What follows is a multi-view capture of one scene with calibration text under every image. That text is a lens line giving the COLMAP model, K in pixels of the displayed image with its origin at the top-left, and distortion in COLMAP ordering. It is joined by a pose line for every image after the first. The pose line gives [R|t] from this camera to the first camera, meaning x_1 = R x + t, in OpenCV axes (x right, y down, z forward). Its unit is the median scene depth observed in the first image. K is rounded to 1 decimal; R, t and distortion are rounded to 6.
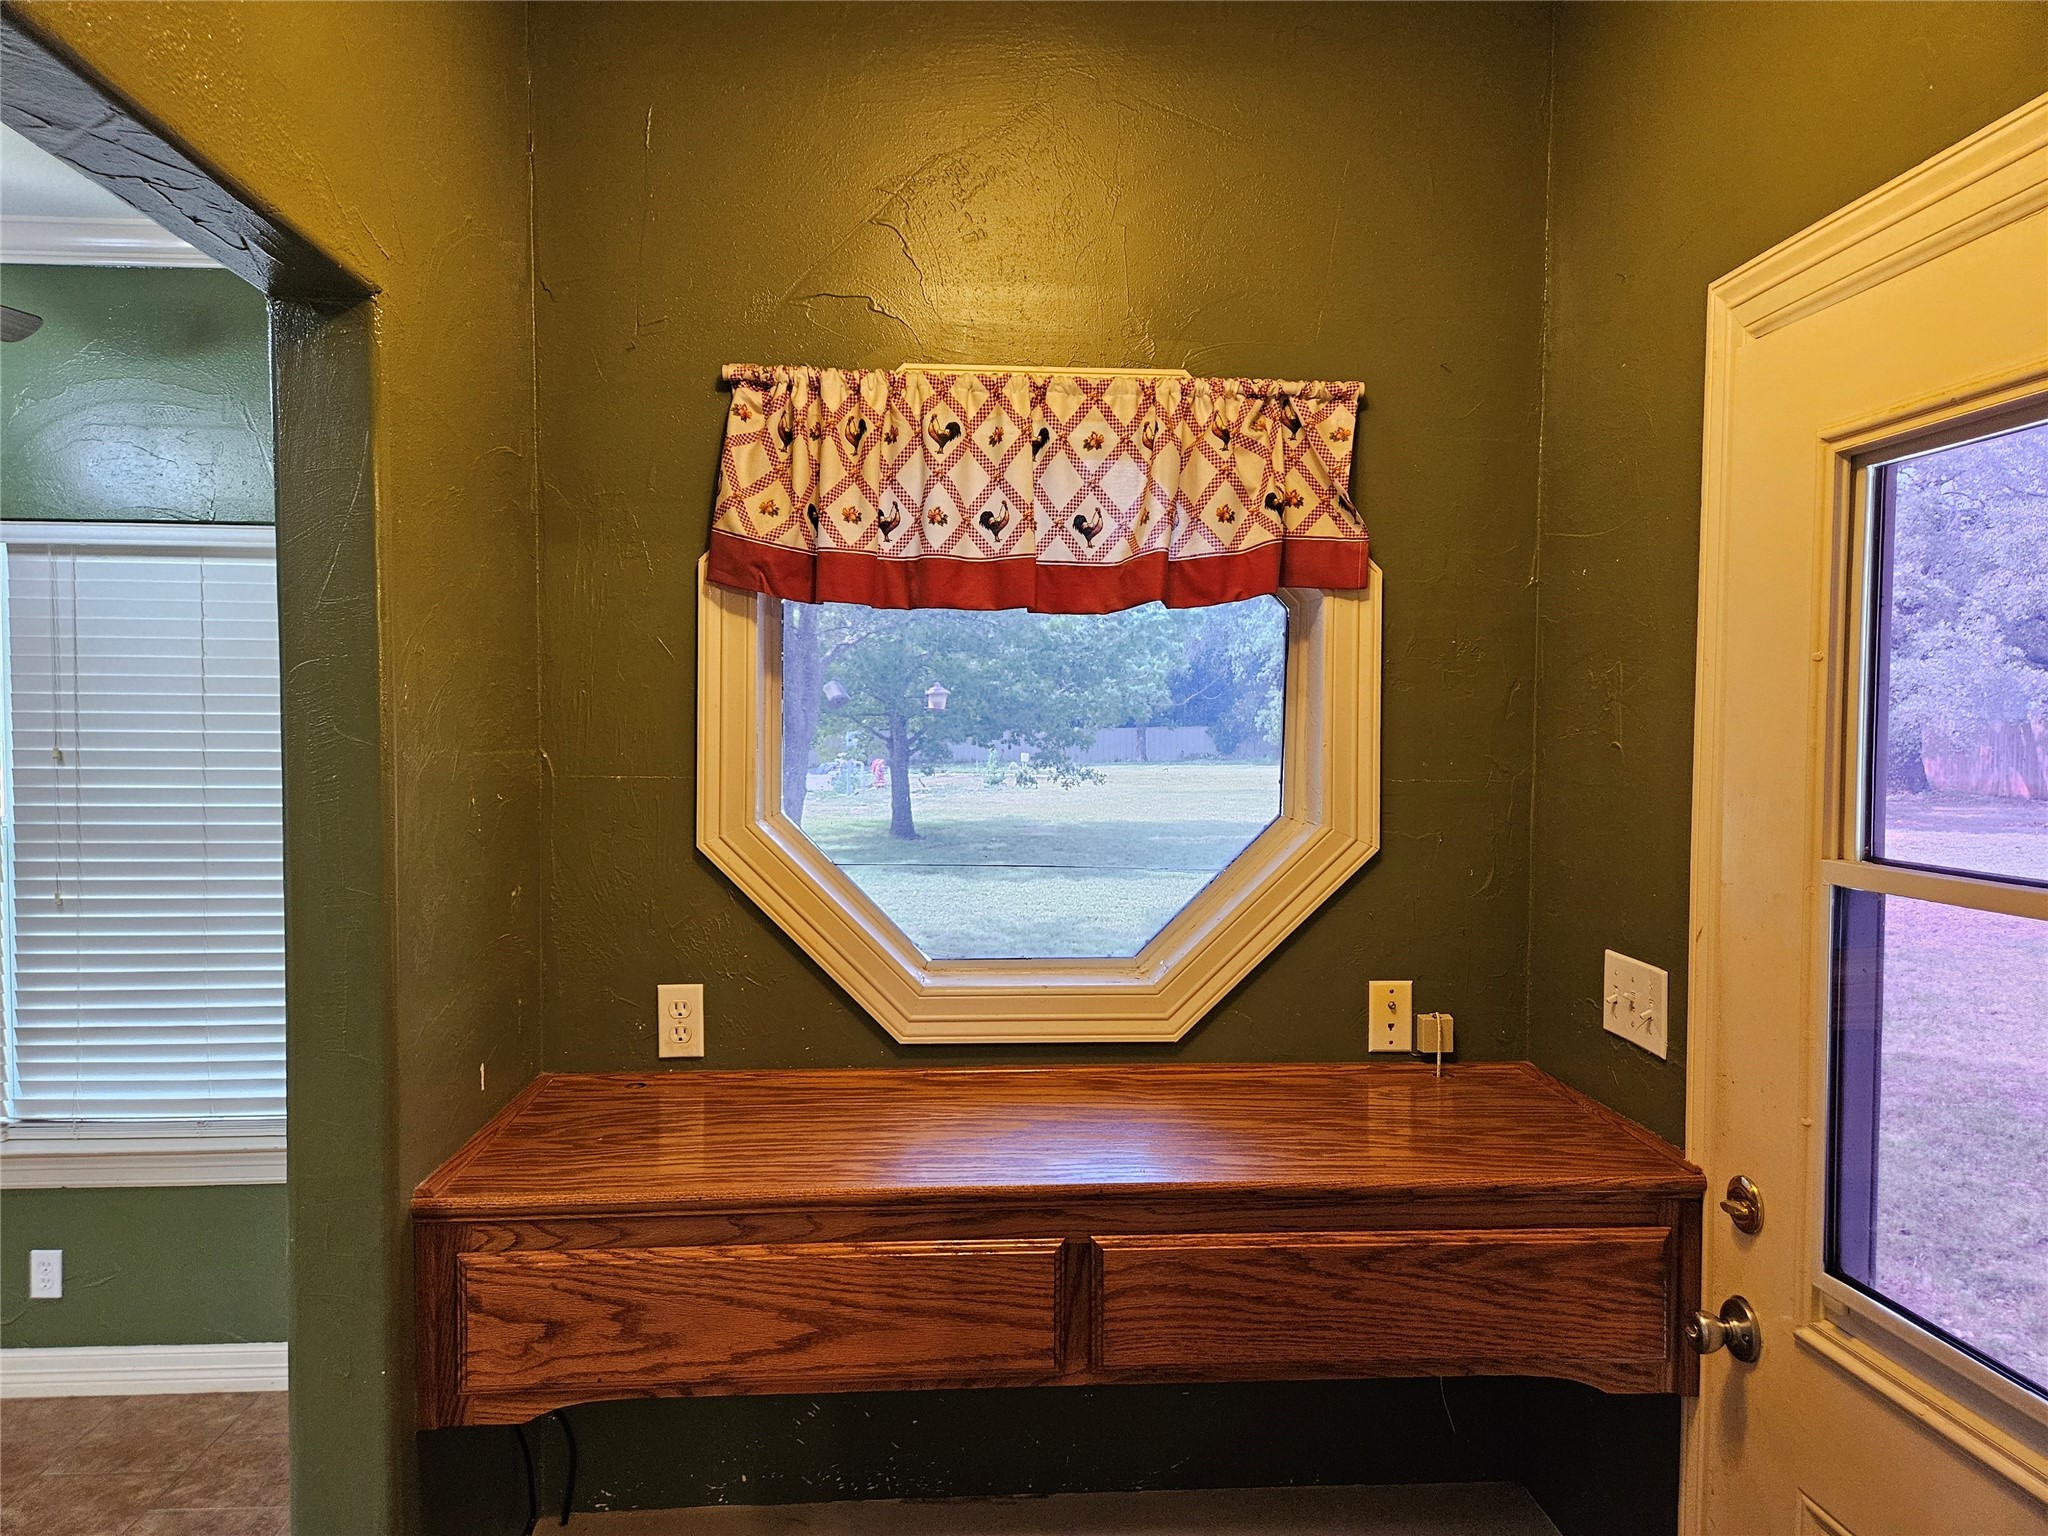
lens RADIAL K [[1365.2, 0, 1006.6], [0, 1365.2, 778.8], [0, 0, 1]] dist [0.077150, -0.066865]
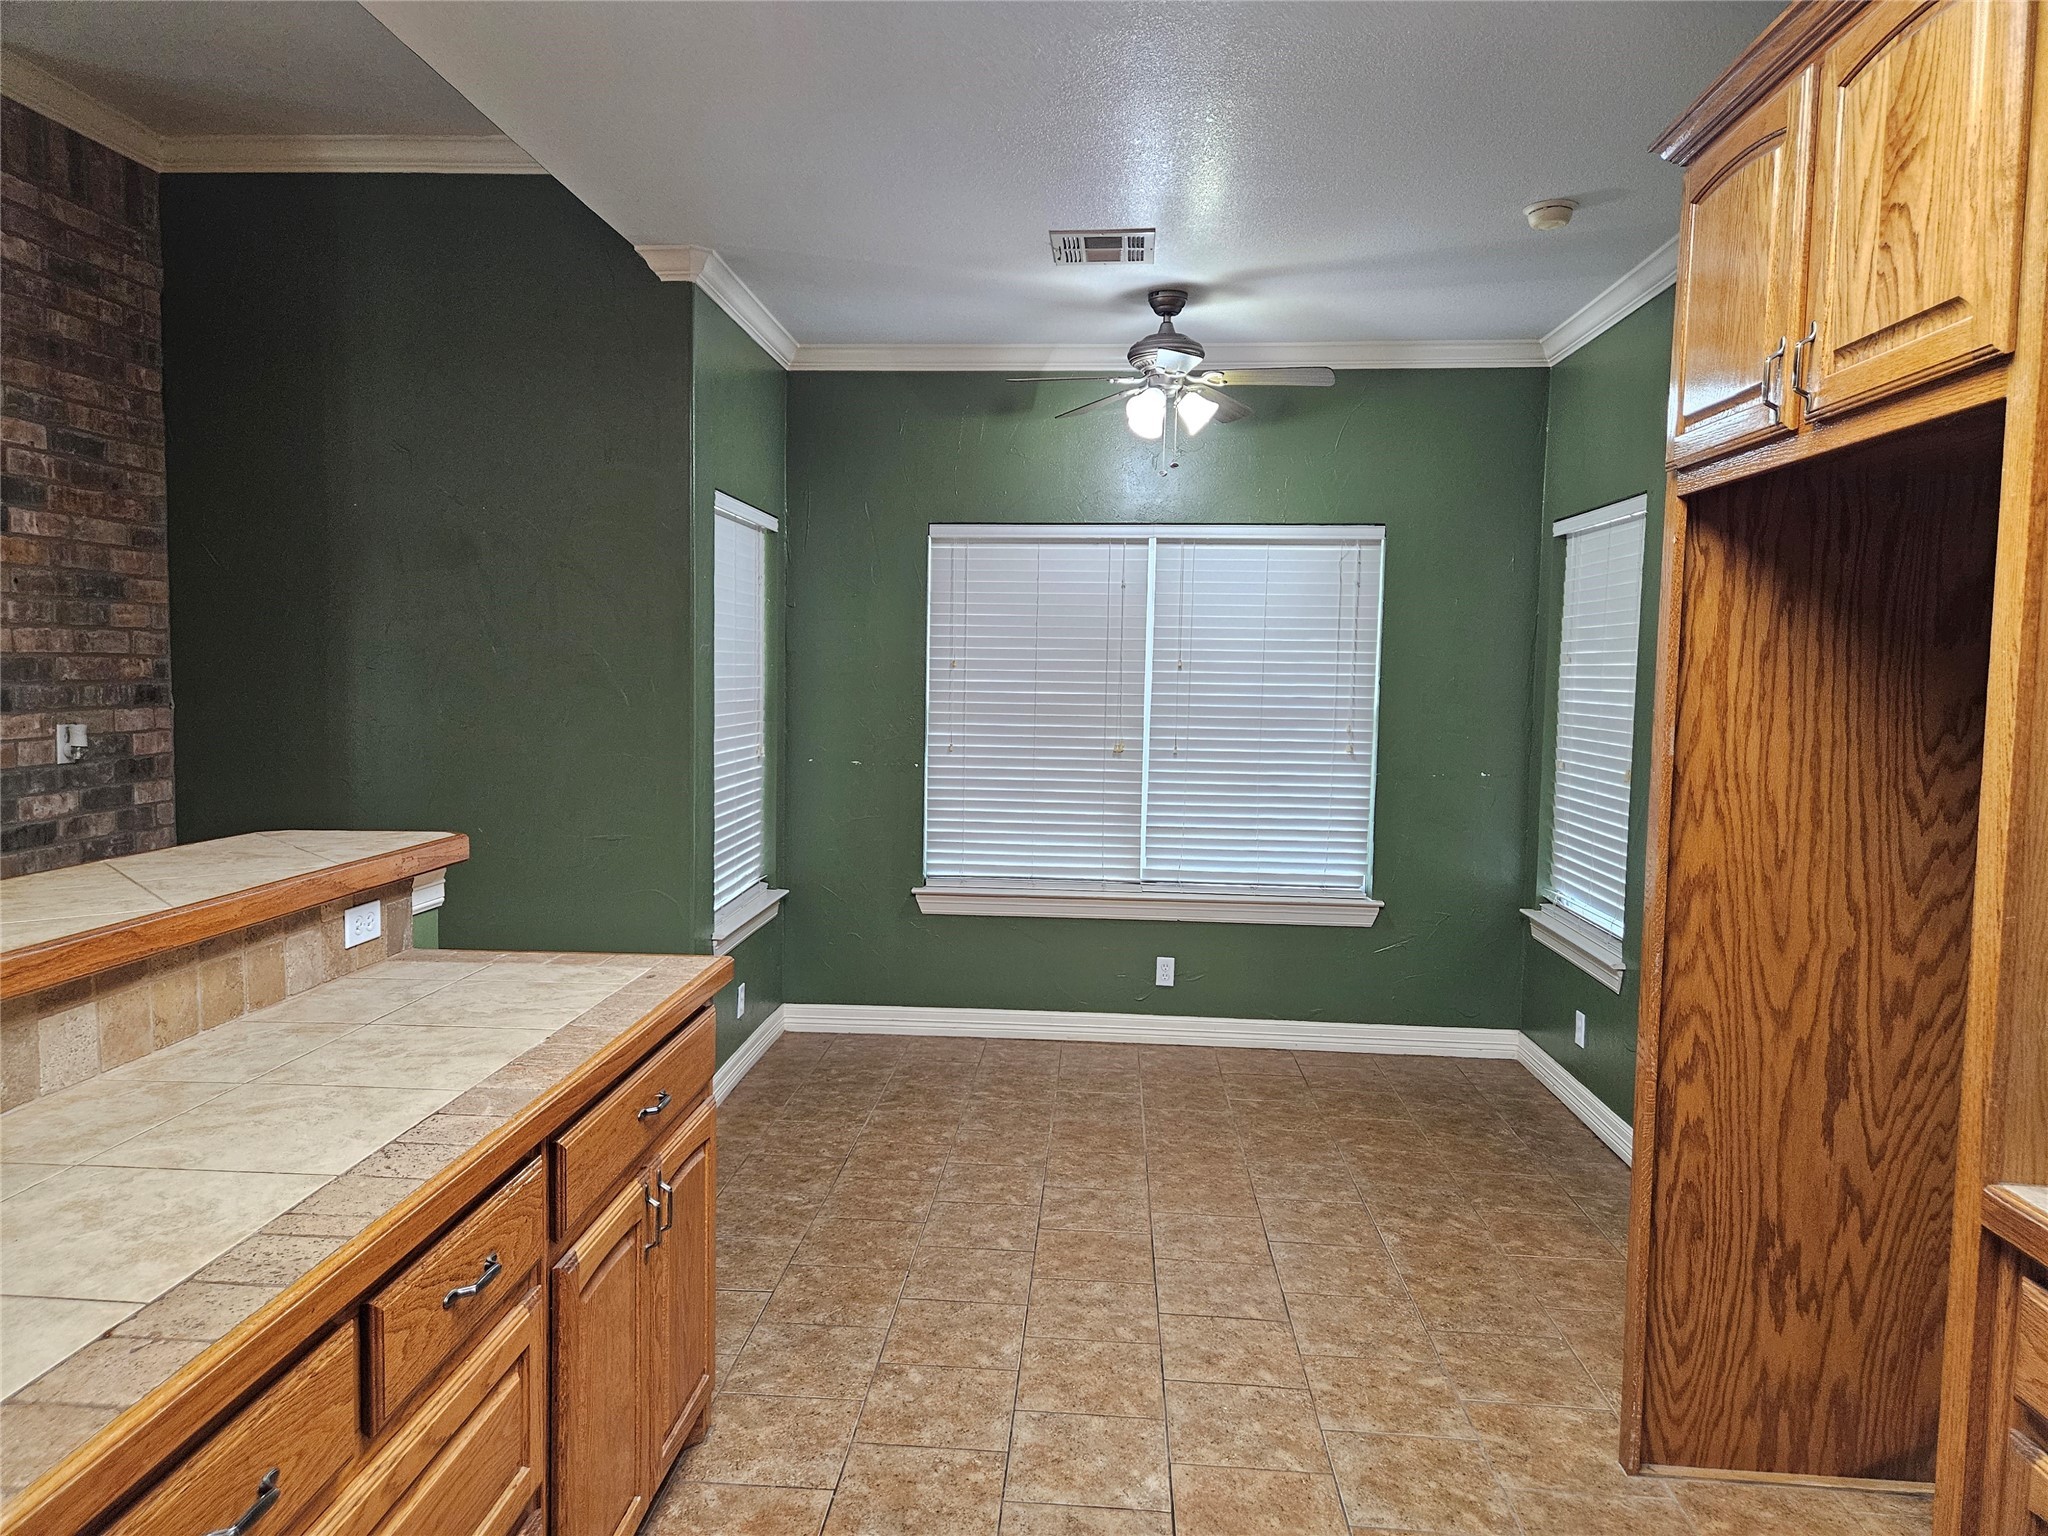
lens RADIAL K [[1365.2, 0, 999.6], [0, 1365.2, 766.9], [0, 0, 1]] dist [0.077150, -0.066865]
pose [[0.990340, 0.021970, -0.136910, -1.010121], [-0.017938, 0.999370, 0.030610, 0.090991], [0.137496, -0.027858, 0.990111, -1.009052]]
